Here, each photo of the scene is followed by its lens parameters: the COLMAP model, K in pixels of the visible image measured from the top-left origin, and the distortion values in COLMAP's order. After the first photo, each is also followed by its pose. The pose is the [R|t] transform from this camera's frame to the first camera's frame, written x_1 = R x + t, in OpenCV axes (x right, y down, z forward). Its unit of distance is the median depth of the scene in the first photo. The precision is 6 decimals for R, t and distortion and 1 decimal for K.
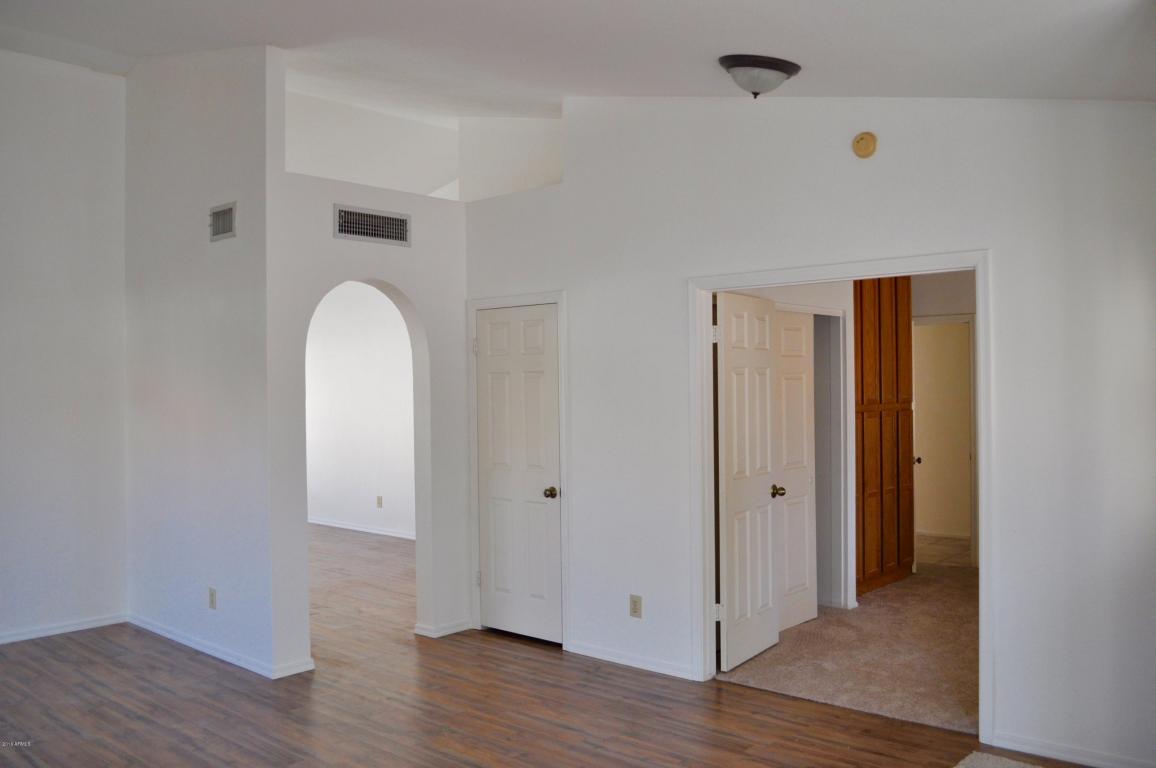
lens RADIAL K [[979.8, 0, 555.2], [0, 979.8, 374.8], [0, 0, 1]] dist [-0.067549, 0.003335]
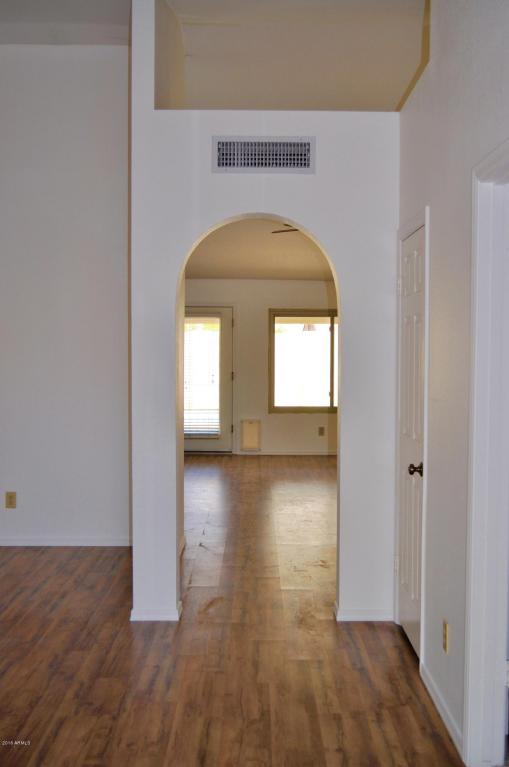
lens RADIAL K [[932.5, 0, 247.4], [0, 932.5, 384.2], [0, 0, 1]] dist [-0.036672, 0.000000]
pose [[0.677833, 0.046949, -0.733716, 0.495626], [-0.006581, 0.998306, 0.057801, 0.011329], [0.735187, -0.034351, 0.676994, 0.443986]]
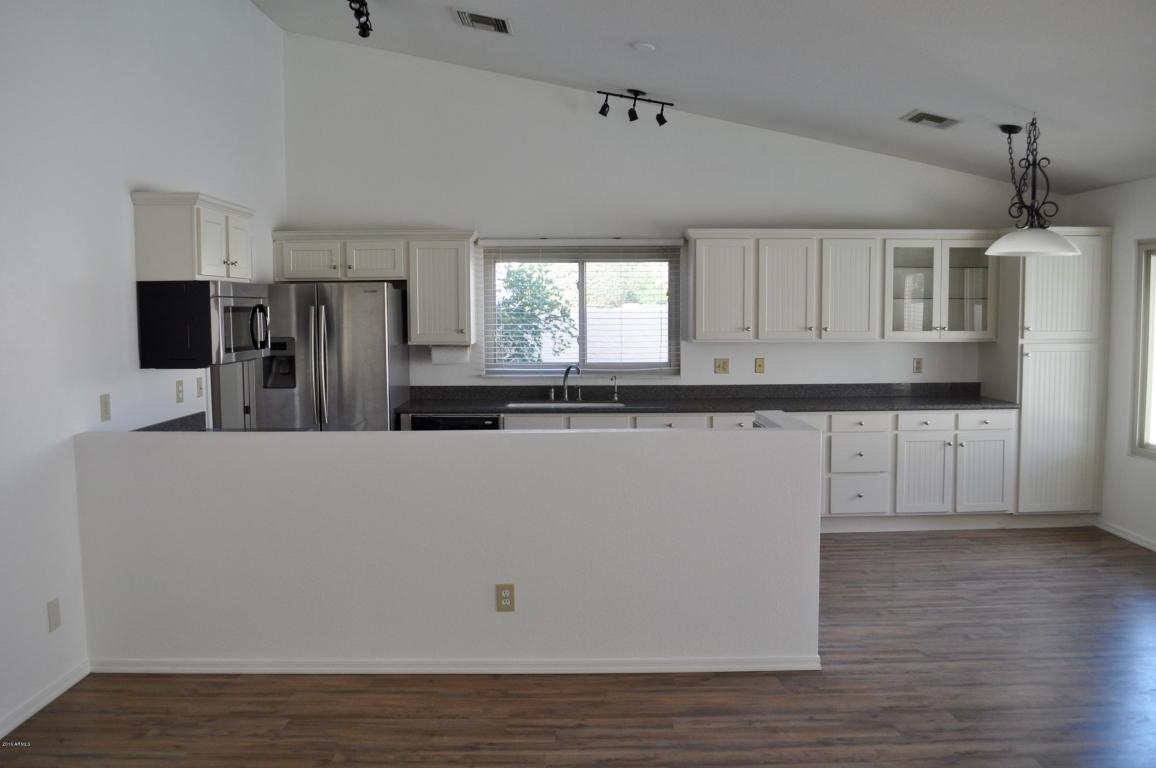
lens RADIAL K [[910.3, 0, 583.3], [0, 910.3, 379.7], [0, 0, 1]] dist [-0.074085, 0.000757]
pose [[-0.728033, 0.069358, -0.682025, 0.481456], [0.025316, 0.996910, 0.074356, 0.018575], [0.685074, 0.036868, -0.727540, 1.390294]]
